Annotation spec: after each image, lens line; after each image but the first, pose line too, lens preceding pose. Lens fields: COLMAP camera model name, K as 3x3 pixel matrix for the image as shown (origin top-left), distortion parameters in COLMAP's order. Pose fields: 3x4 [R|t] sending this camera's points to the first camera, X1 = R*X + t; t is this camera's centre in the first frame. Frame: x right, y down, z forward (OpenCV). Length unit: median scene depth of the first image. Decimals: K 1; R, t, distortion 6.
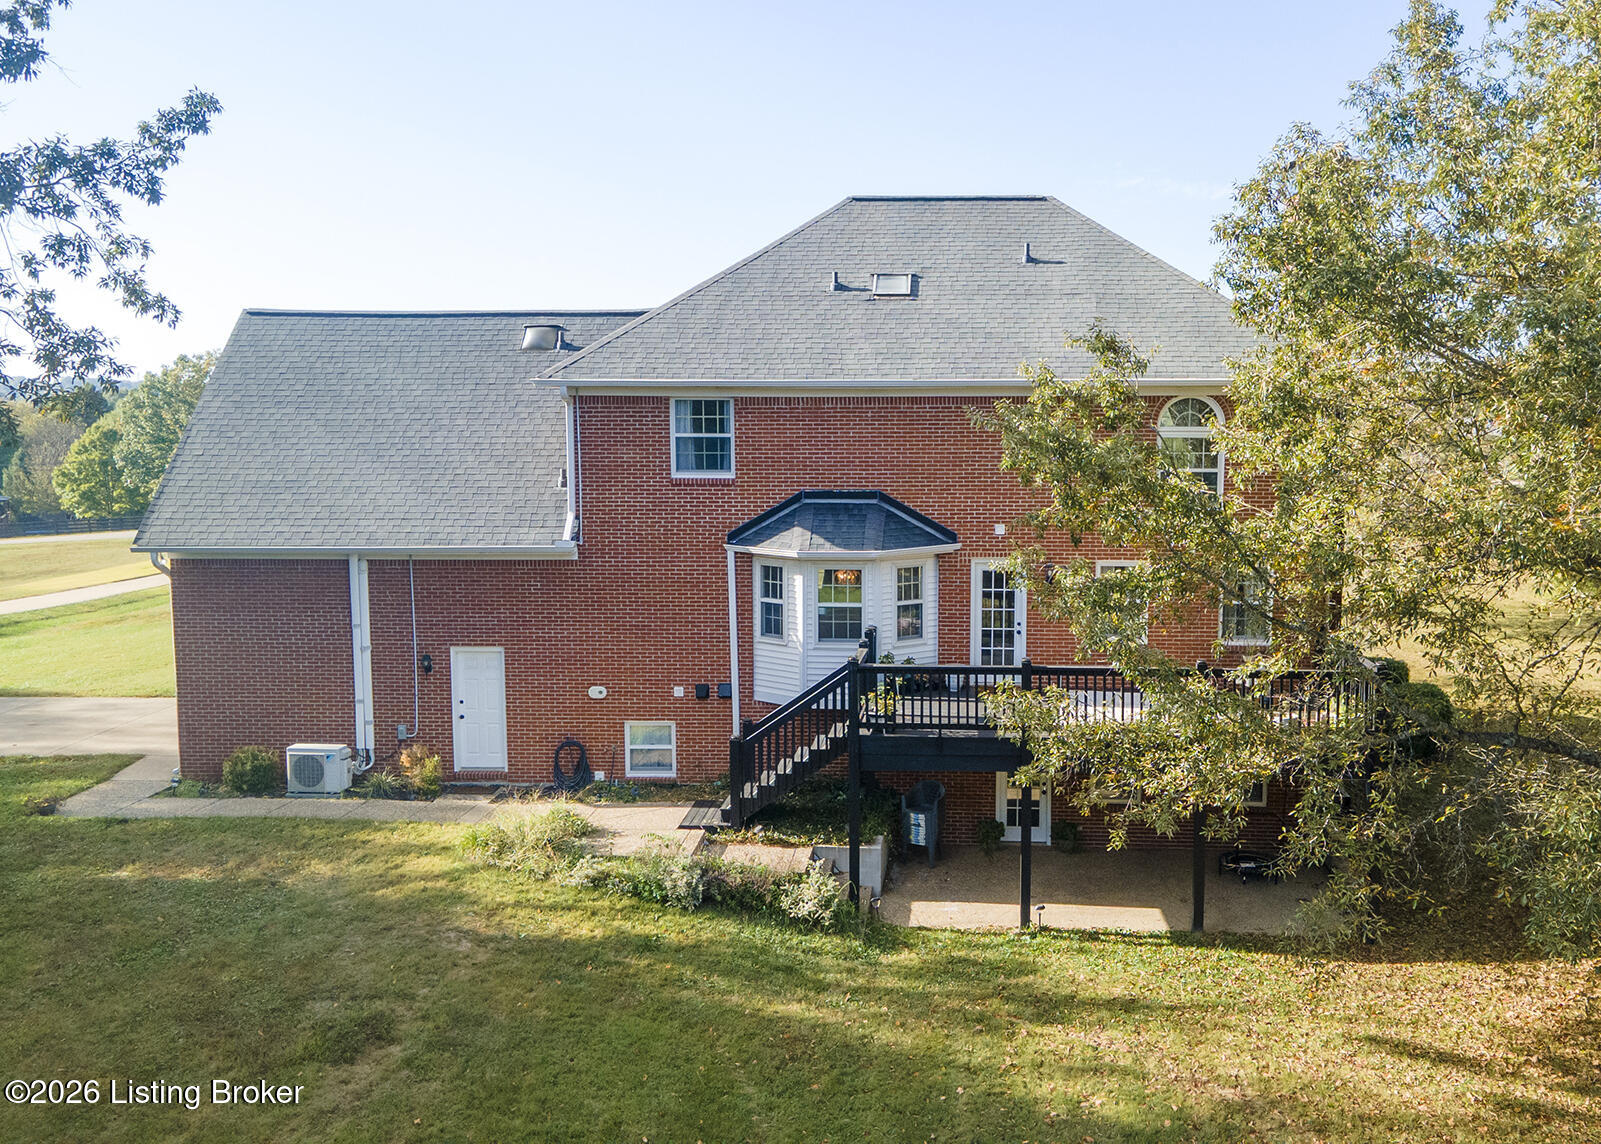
lens RADIAL K [[1508.7, 0, 893.5], [0, 1508.7, 572.4], [0, 0, 1]] dist [0.048919, 0.003118]
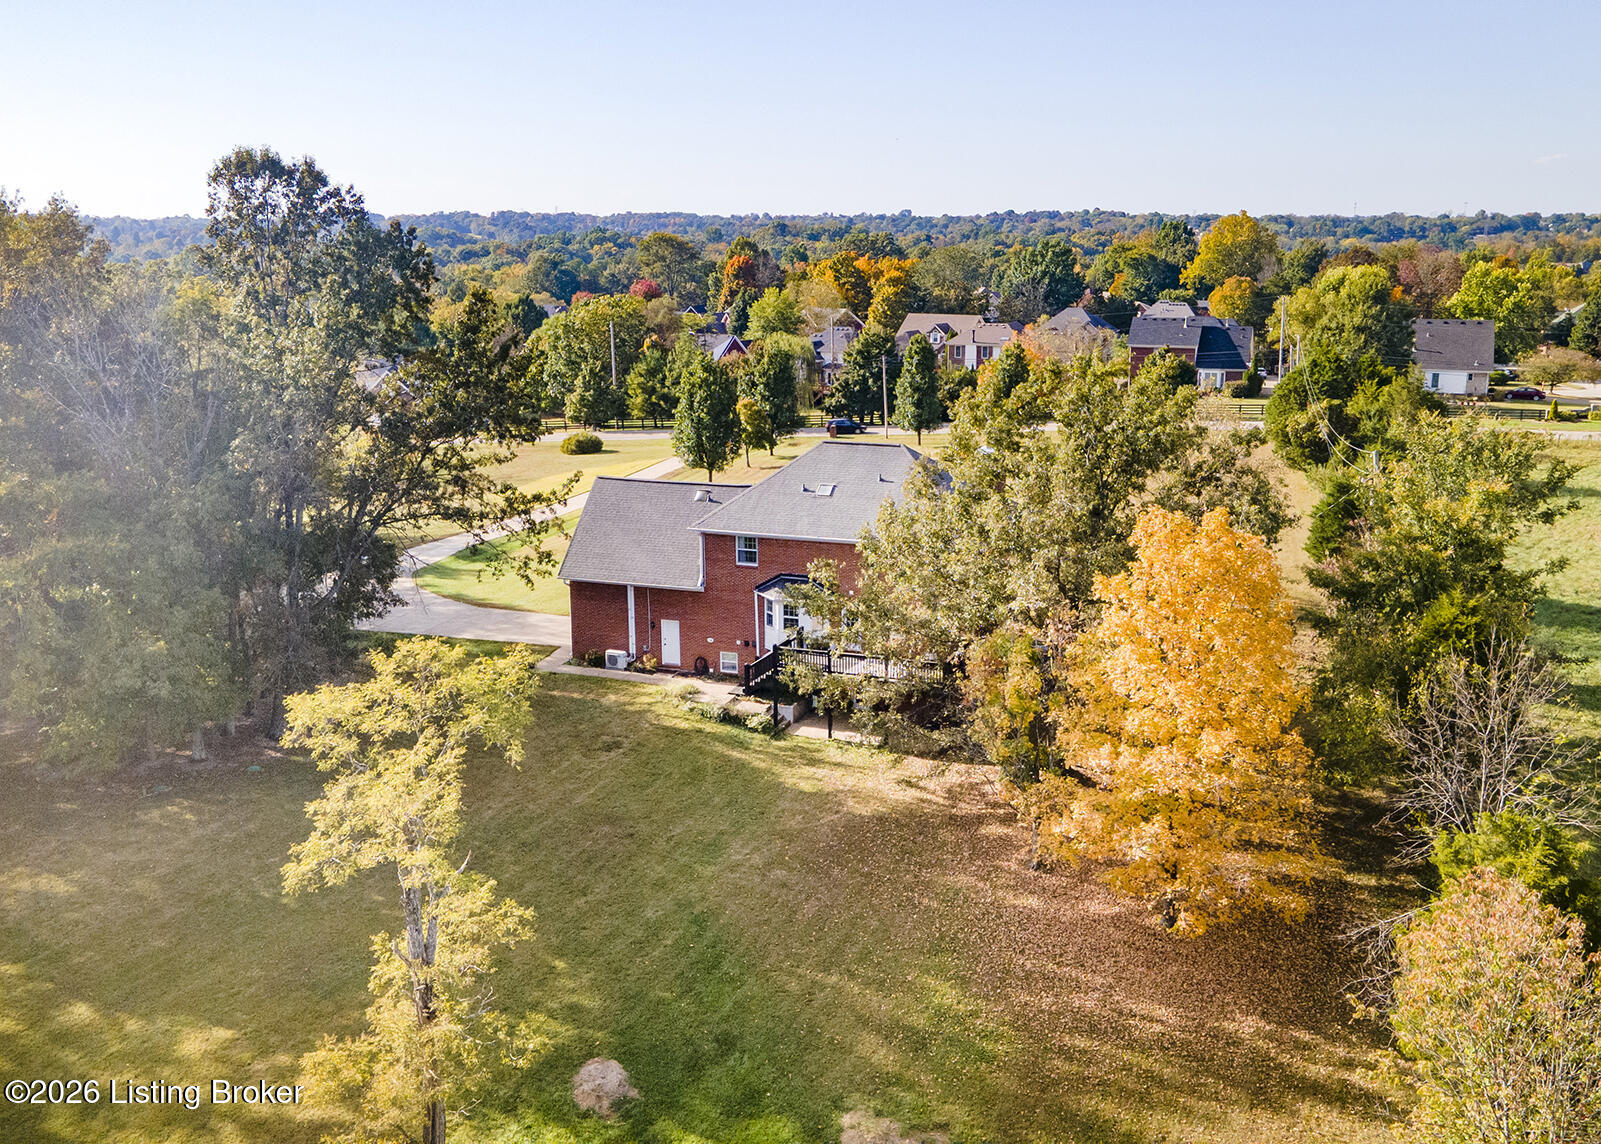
lens RADIAL K [[1581.6, 0, 755.7], [0, 1581.6, 573.0], [0, 0, 1]] dist [0.052961, -0.019150]
pose [[0.944423, 0.064758, -0.322290, 0.799954], [-0.024458, 0.991529, 0.127558, -0.410578], [0.327821, -0.112586, 0.938007, -1.645162]]
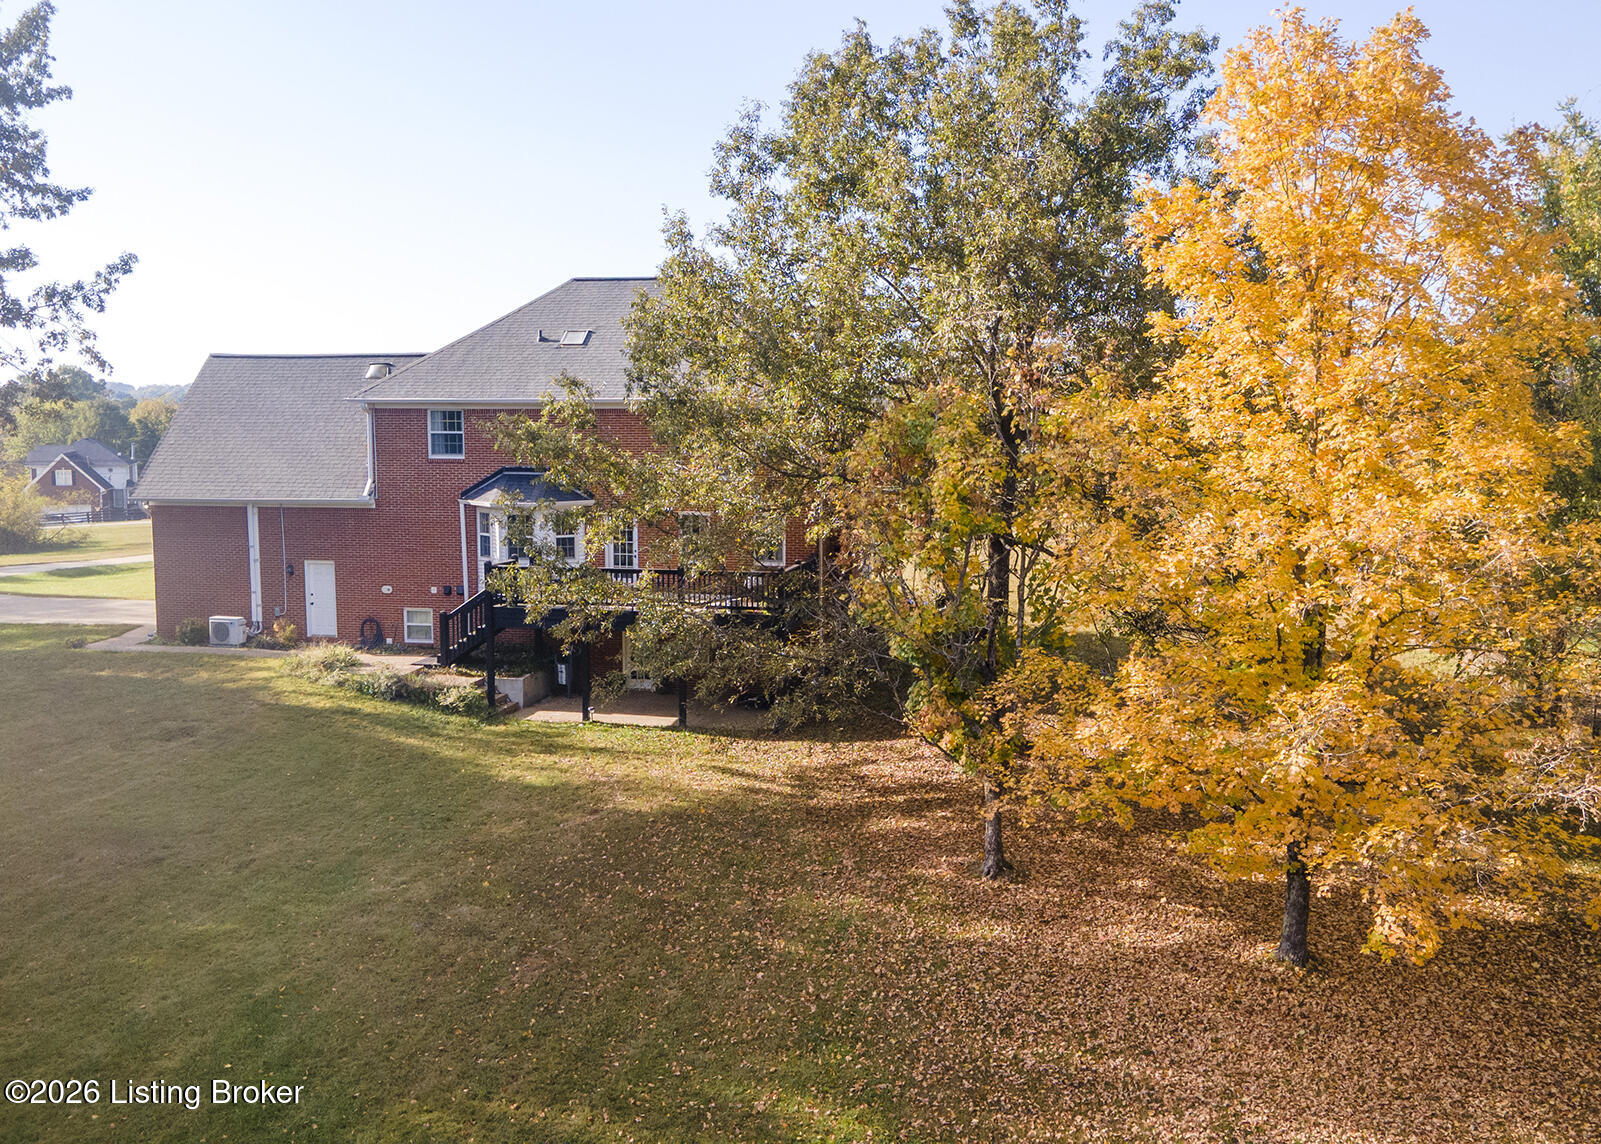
lens RADIAL K [[1540.9, 0, 787.8], [0, 1540.9, 575.9], [0, 0, 1]] dist [0.046632, -0.011331]
pose [[0.985248, 0.017201, -0.170264, 0.526057], [-0.017105, 0.999852, 0.002033, 0.054852], [0.170274, 0.000910, 0.985396, -0.585643]]
